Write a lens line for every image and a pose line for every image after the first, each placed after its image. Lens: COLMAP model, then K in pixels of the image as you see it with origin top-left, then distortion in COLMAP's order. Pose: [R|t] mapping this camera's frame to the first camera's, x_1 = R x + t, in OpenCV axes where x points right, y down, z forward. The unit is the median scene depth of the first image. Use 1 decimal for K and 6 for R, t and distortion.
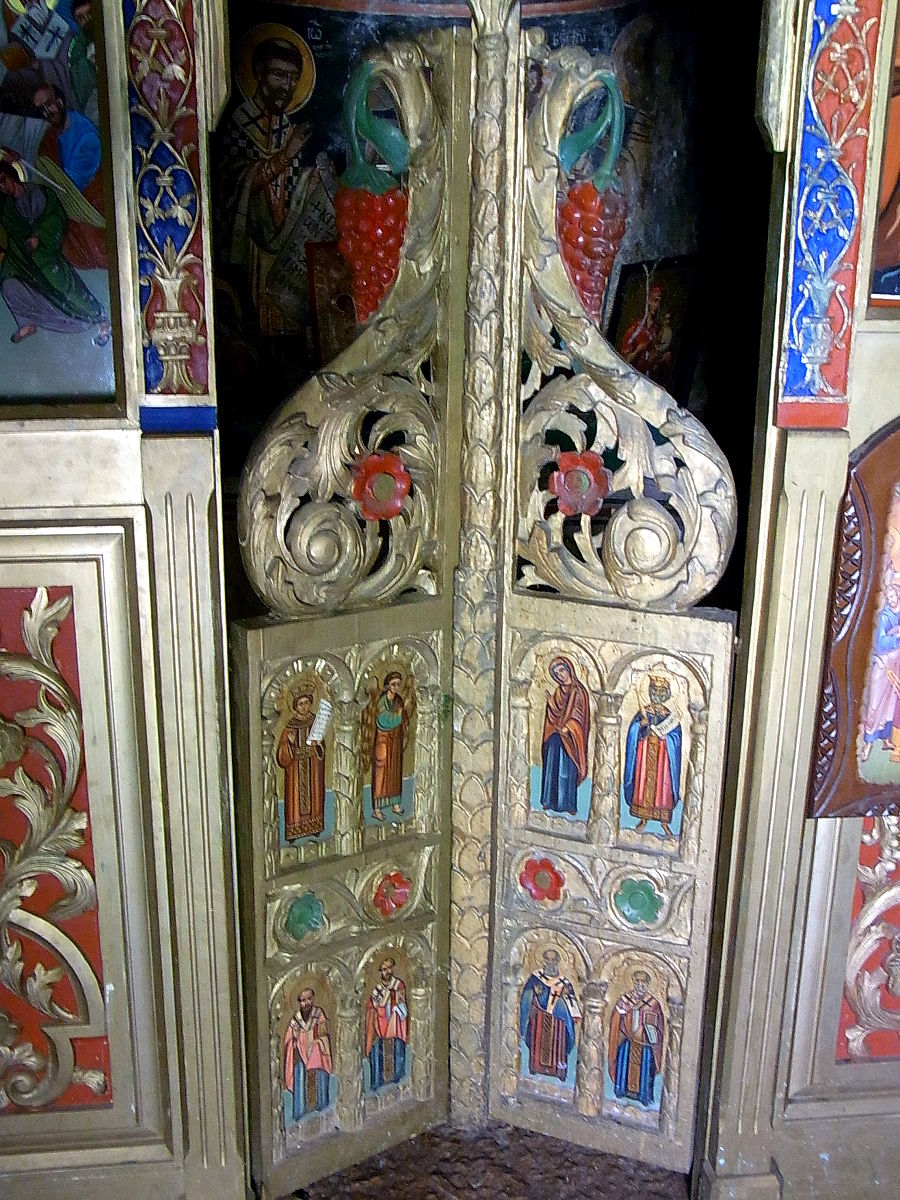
lens RADIAL K [[1223.4, 0, 445.1], [0, 1223.4, 604.1], [0, 0, 1]] dist [-0.043353, 0.000000]
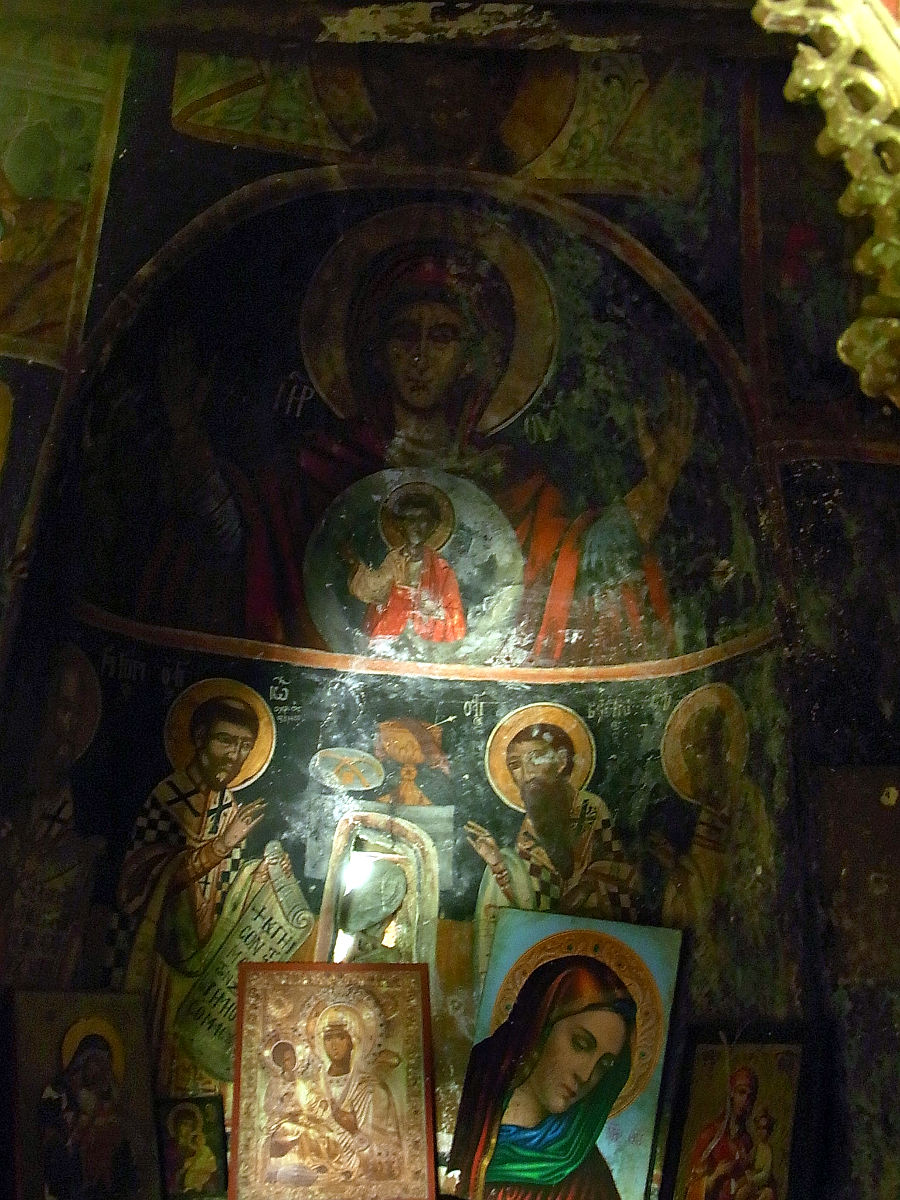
lens RADIAL K [[1223.4, 0, 452.2], [0, 1223.4, 608.3], [0, 0, 1]] dist [-0.043353, 0.000000]
pose [[0.998236, 0.032971, -0.049384, 0.039705], [-0.052577, 0.877294, -0.477065, -0.150124], [0.027595, 0.478820, 0.877480, 0.288692]]
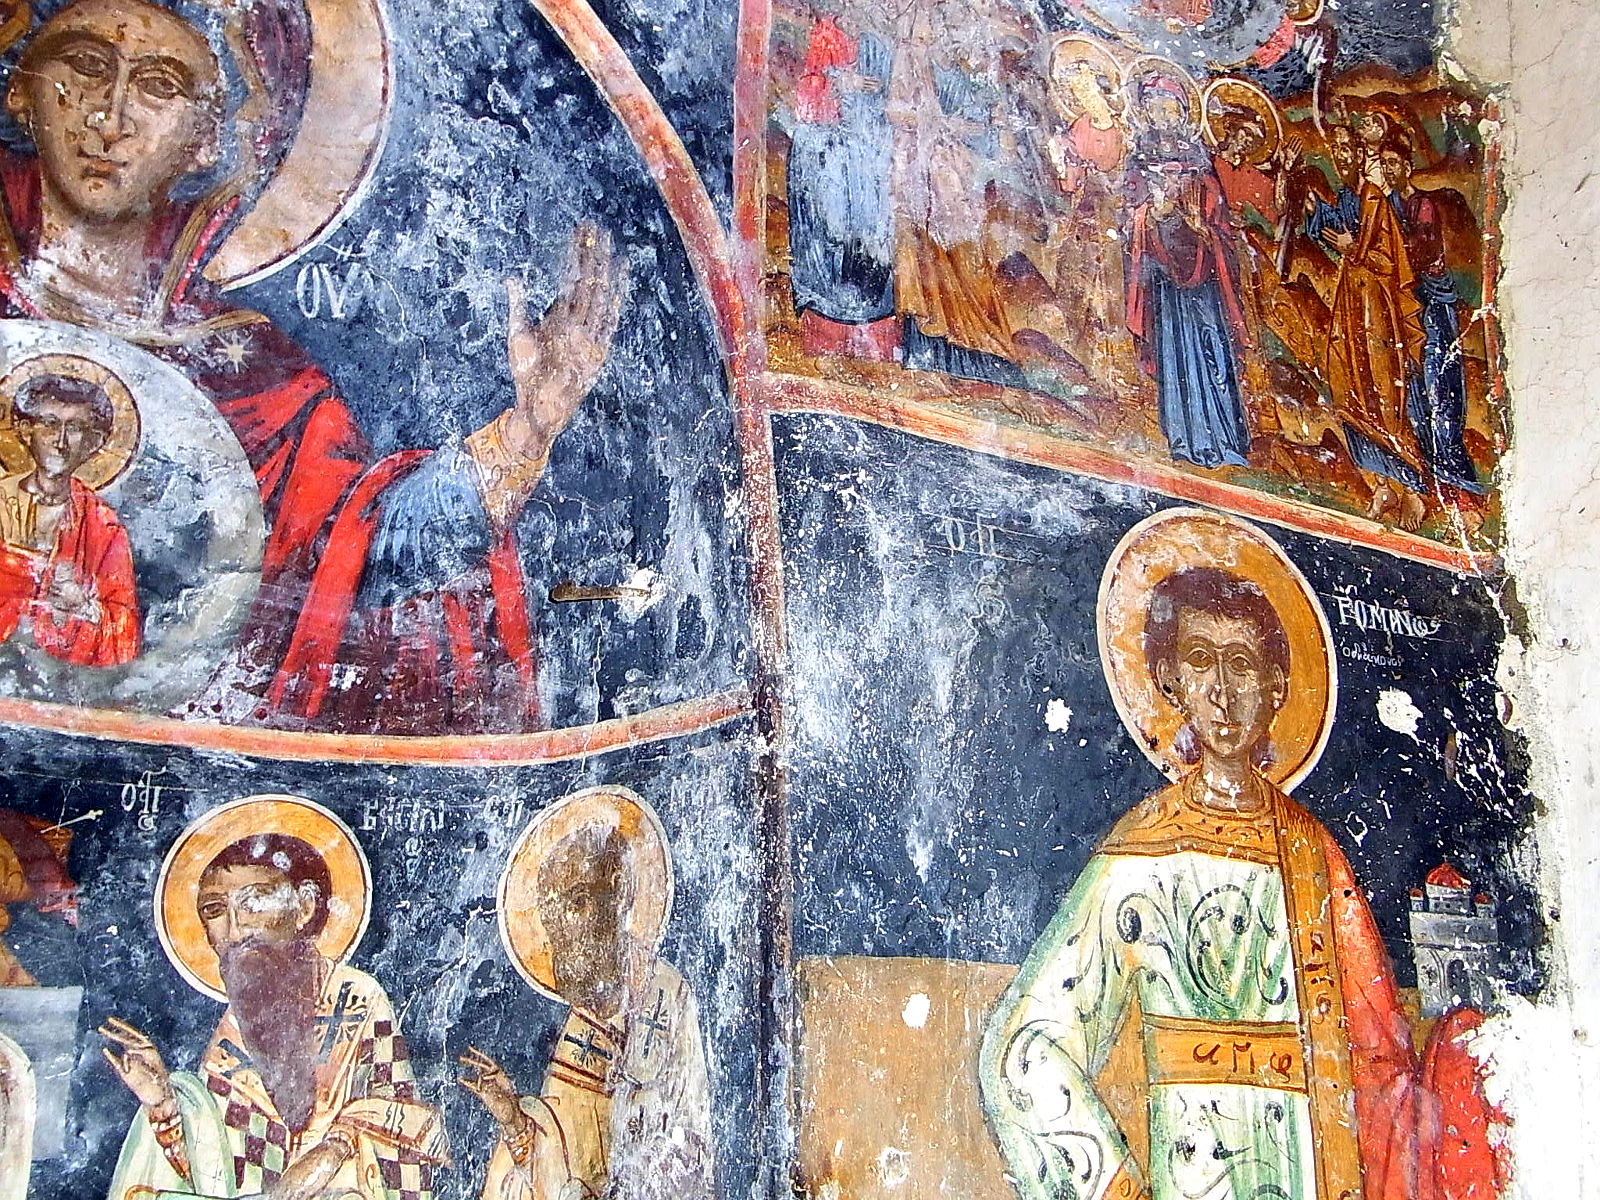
lens RADIAL K [[1631.2, 0, 801.7], [0, 1631.2, 604.3], [0, 0, 1]] dist [-0.043353, 0.000000]
pose [[0.918877, 0.137550, 0.369791, 0.010323], [0.067080, 0.869150, -0.489979, -0.246612], [-0.388800, 0.475036, 0.789415, 0.466681]]
